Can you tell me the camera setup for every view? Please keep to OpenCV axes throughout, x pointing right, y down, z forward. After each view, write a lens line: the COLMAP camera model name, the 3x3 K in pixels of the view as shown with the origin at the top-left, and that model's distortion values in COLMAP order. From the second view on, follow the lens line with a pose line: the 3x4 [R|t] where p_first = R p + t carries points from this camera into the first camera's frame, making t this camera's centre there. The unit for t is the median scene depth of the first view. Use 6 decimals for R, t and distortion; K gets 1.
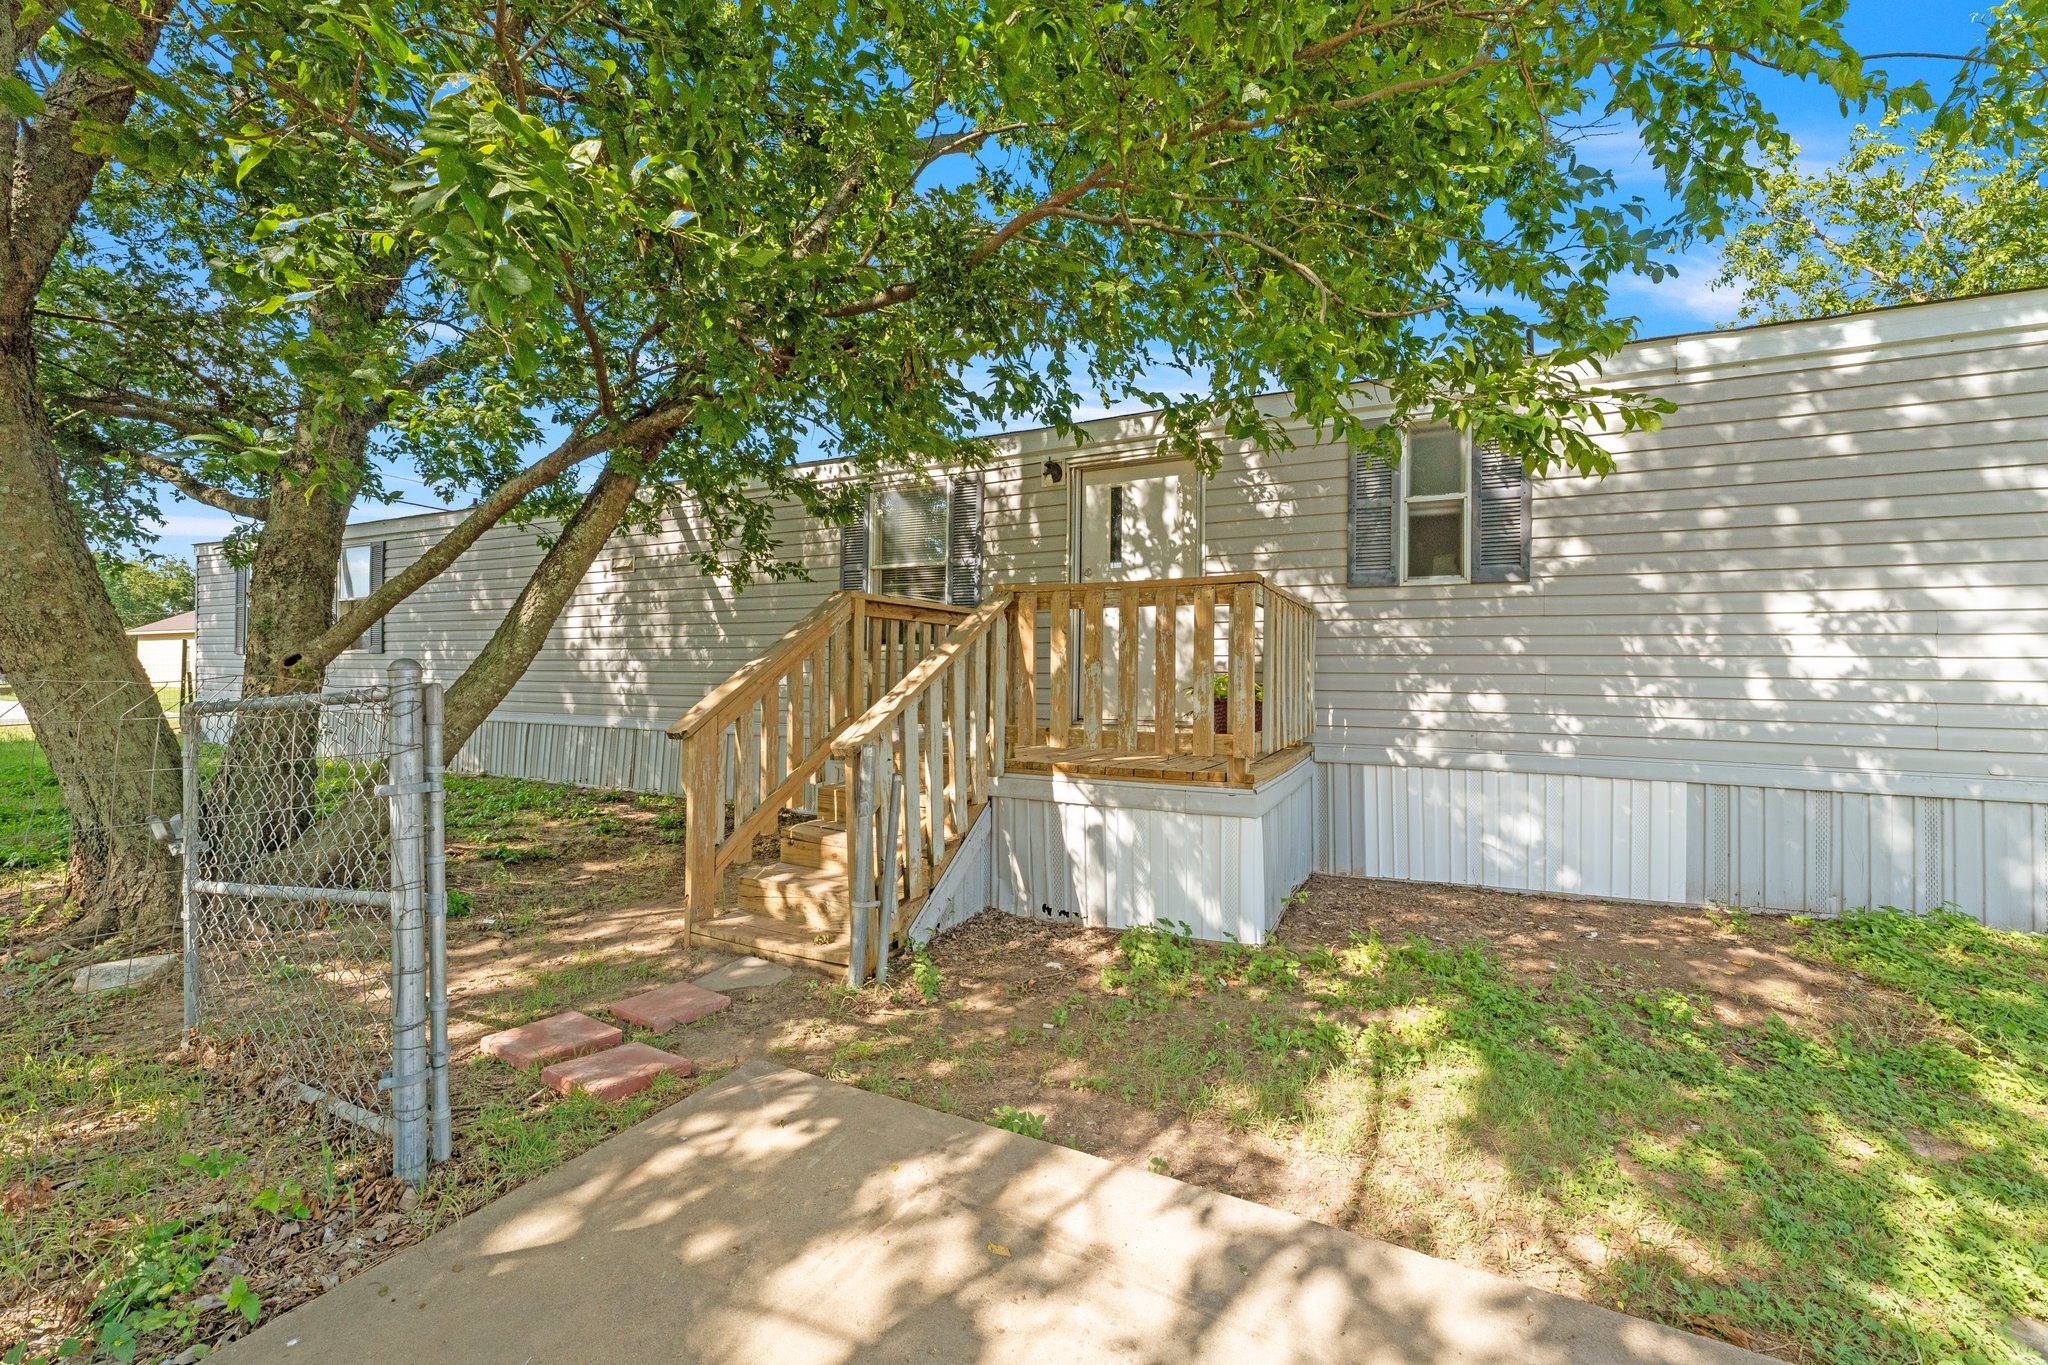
lens RADIAL K [[817.8, 0, 1032.0], [0, 817.8, 683.4], [0, 0, 1]] dist [0.002991, -0.000565]
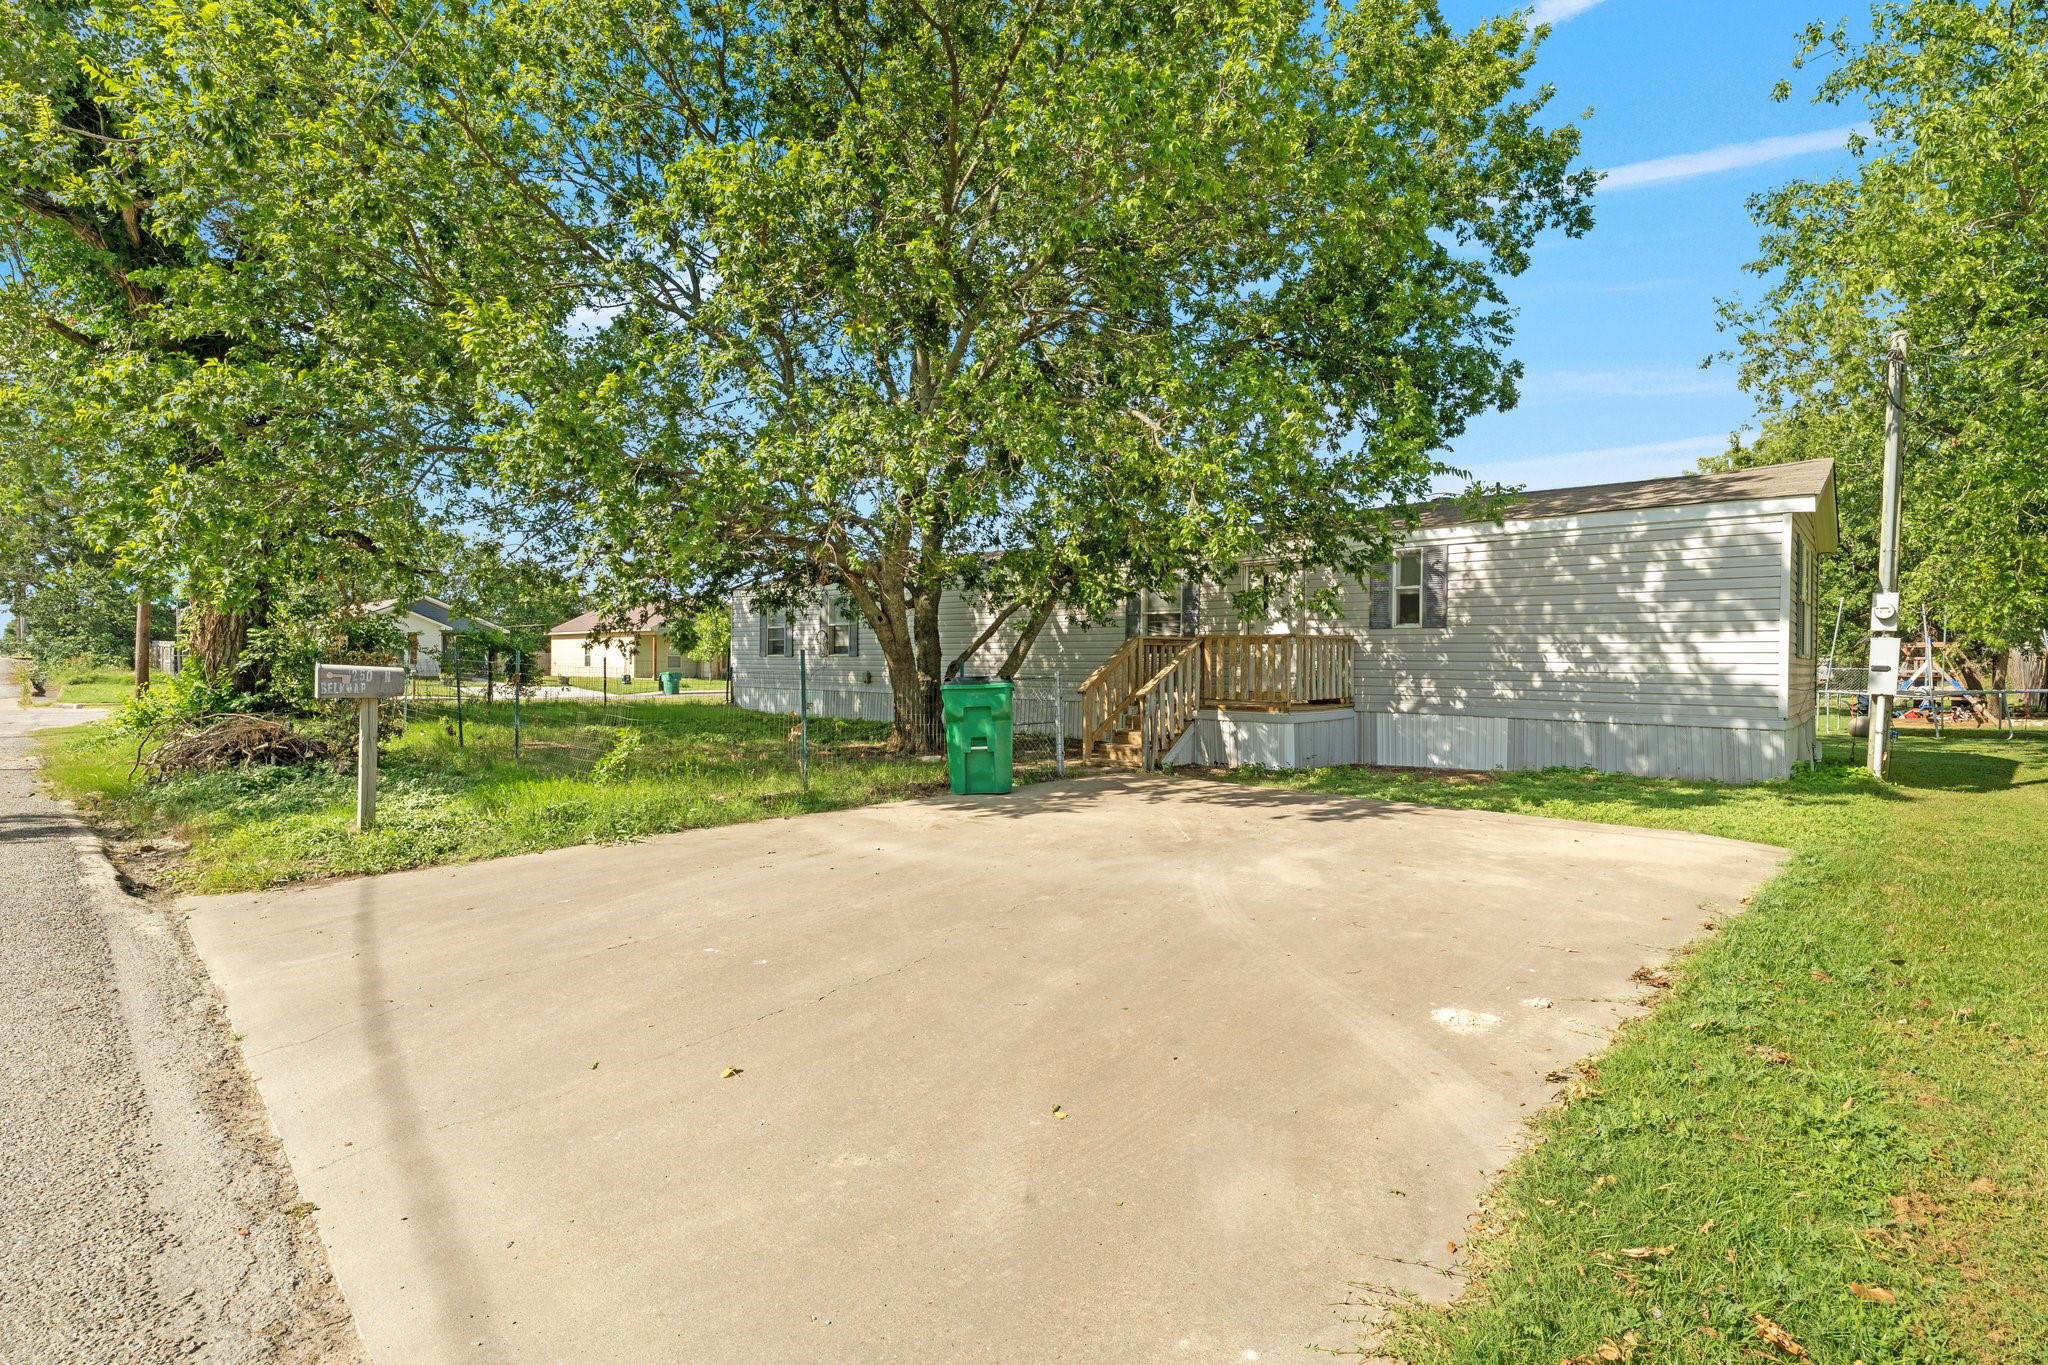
lens RADIAL K [[904.8, 0, 1030.0], [0, 904.8, 679.0], [0, 0, 1]] dist [0.005180, 0.000129]
pose [[0.957339, 0.001163, -0.288965, 0.277005], [0.001094, 0.999970, 0.007648, -0.009129], [0.288965, -0.007638, 0.957309, -1.839721]]
